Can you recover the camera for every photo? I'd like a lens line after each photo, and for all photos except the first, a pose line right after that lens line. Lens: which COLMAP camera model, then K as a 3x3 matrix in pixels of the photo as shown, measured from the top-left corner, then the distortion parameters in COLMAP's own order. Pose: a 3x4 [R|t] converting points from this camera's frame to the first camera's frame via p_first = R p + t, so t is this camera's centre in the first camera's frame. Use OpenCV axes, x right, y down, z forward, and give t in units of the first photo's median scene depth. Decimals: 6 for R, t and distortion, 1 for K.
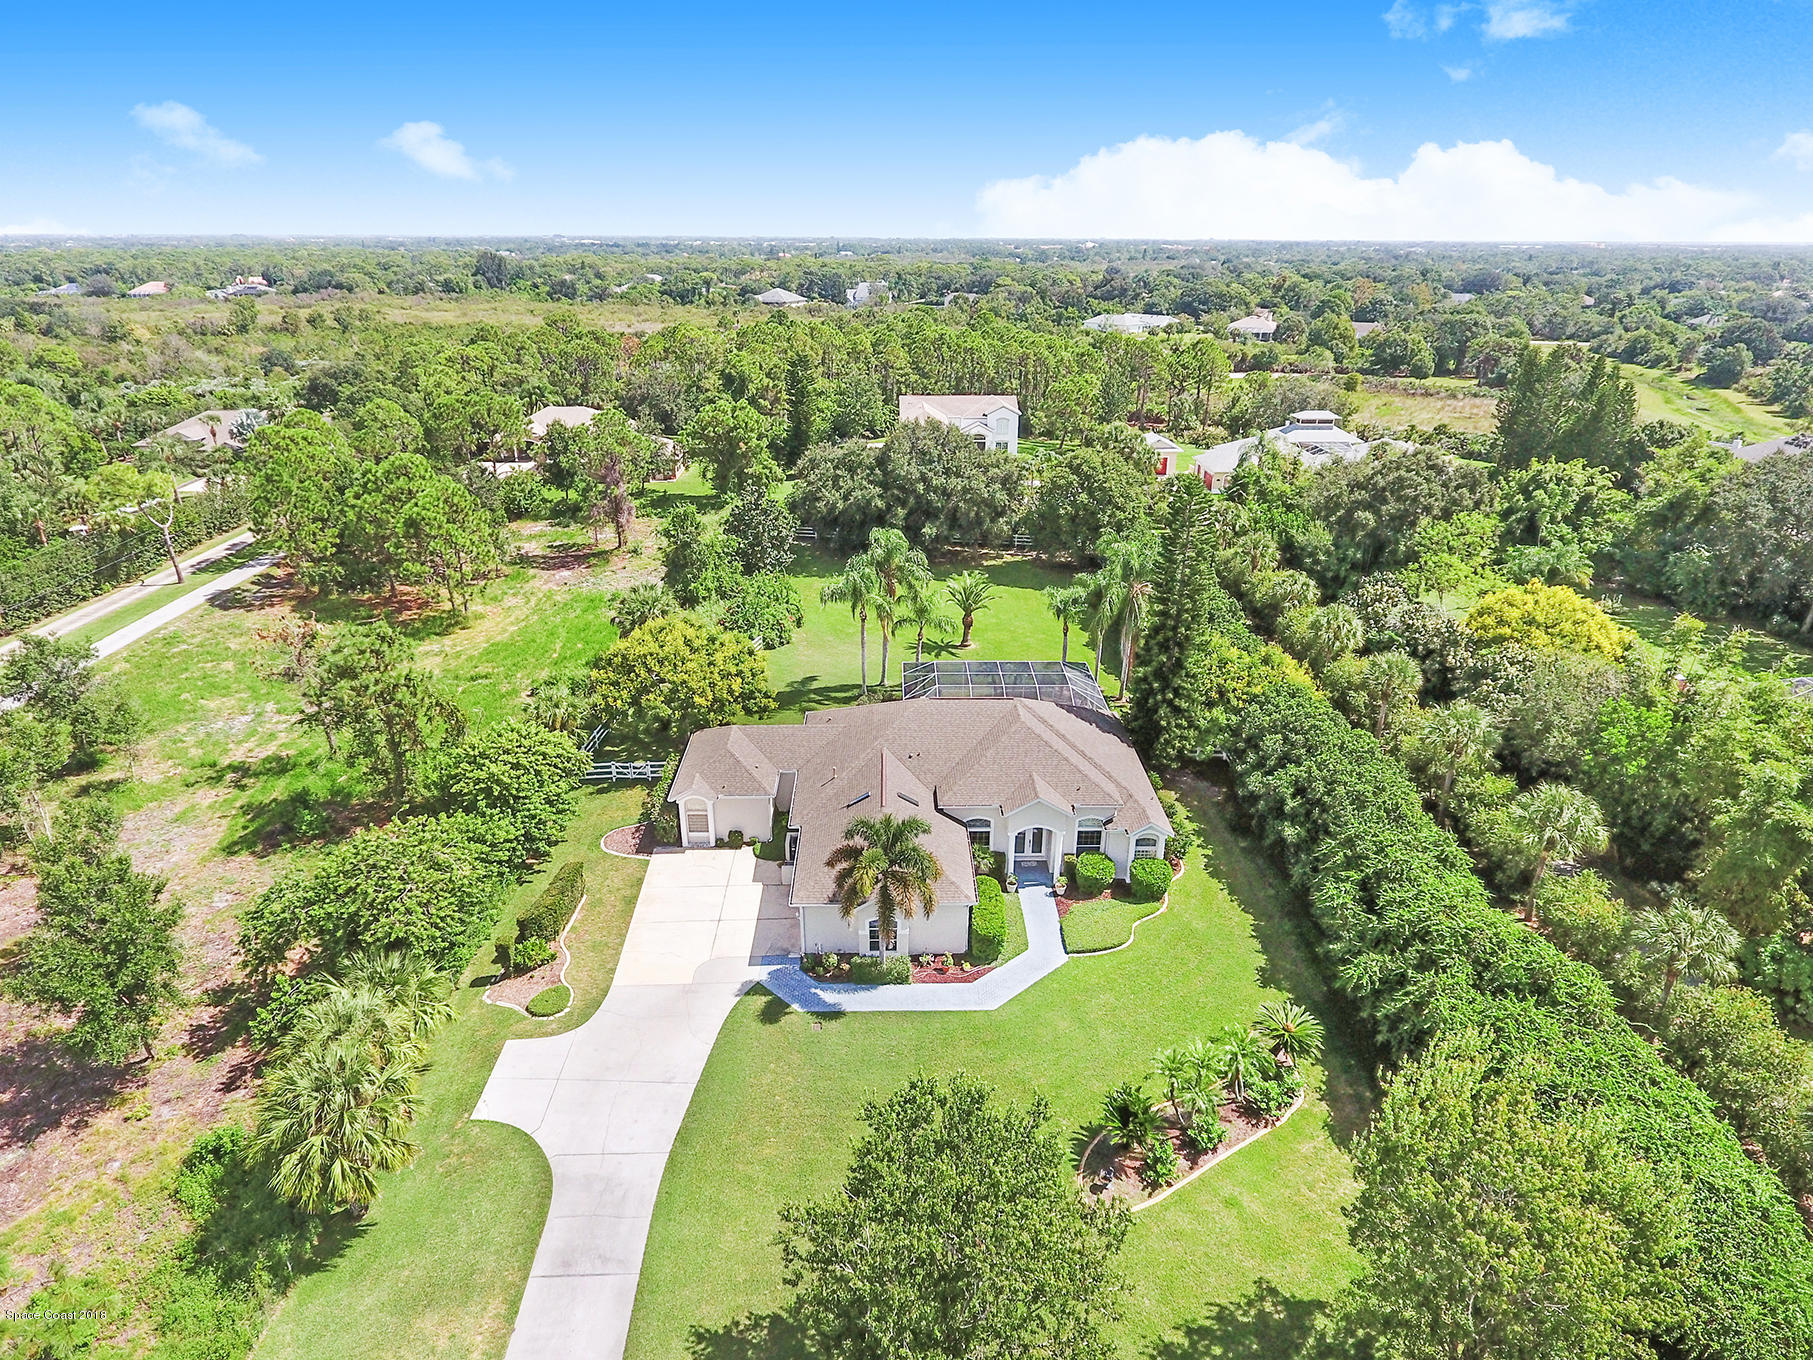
lens RADIAL K [[1067.4, 0, 902.3], [0, 1067.4, 686.4], [0, 0, 1]] dist [-0.006174, 0.002203]
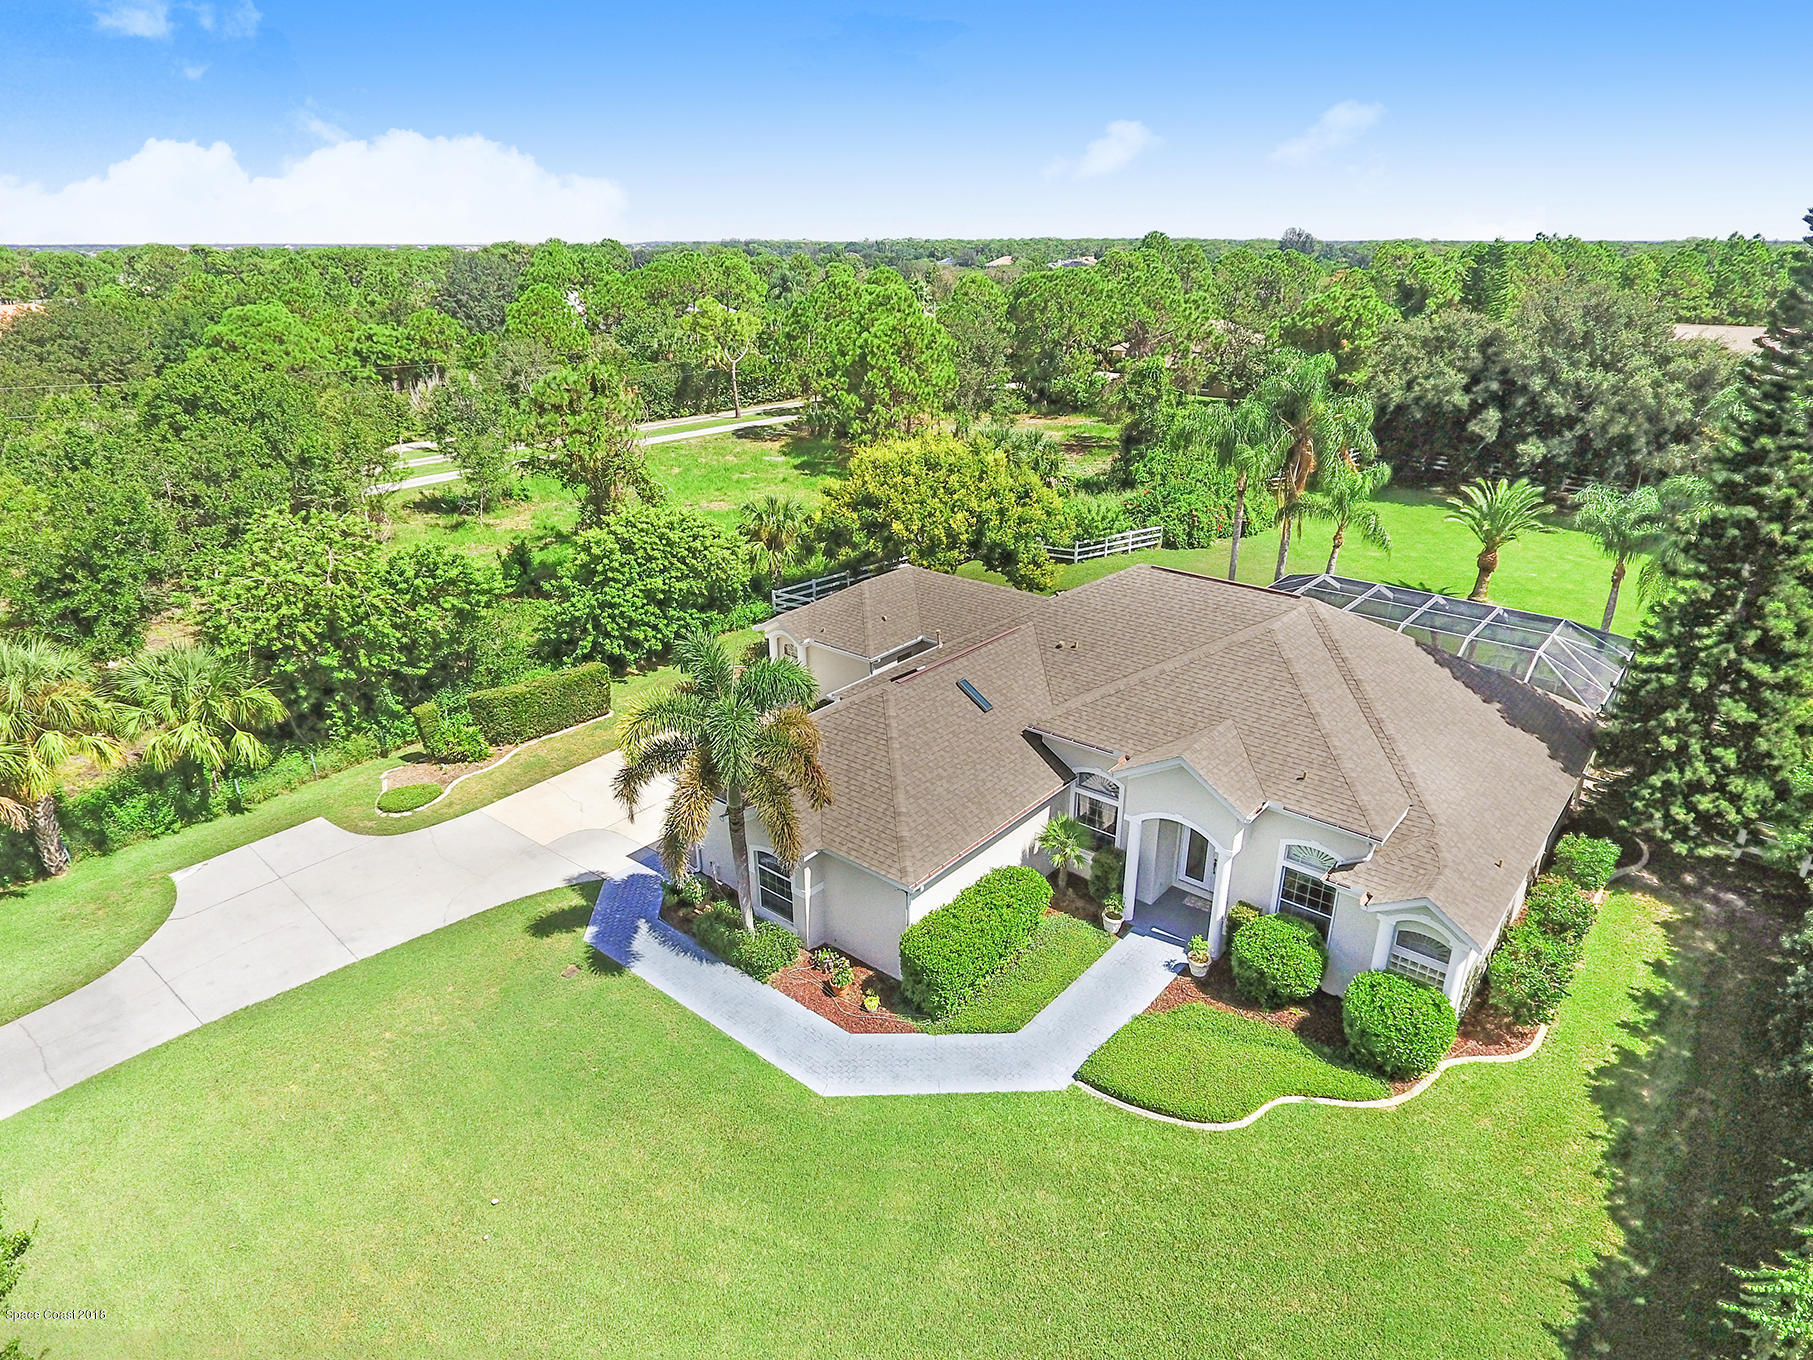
lens RADIAL K [[1067.4, 0, 902.3], [0, 1067.4, 686.4], [0, 0, 1]] dist [-0.006174, 0.002203]
pose [[0.755105, 0.248608, -0.606639, 0.275881], [-0.252731, 0.964178, 0.080550, 0.058755], [0.604933, 0.092493, 0.790886, 0.478392]]
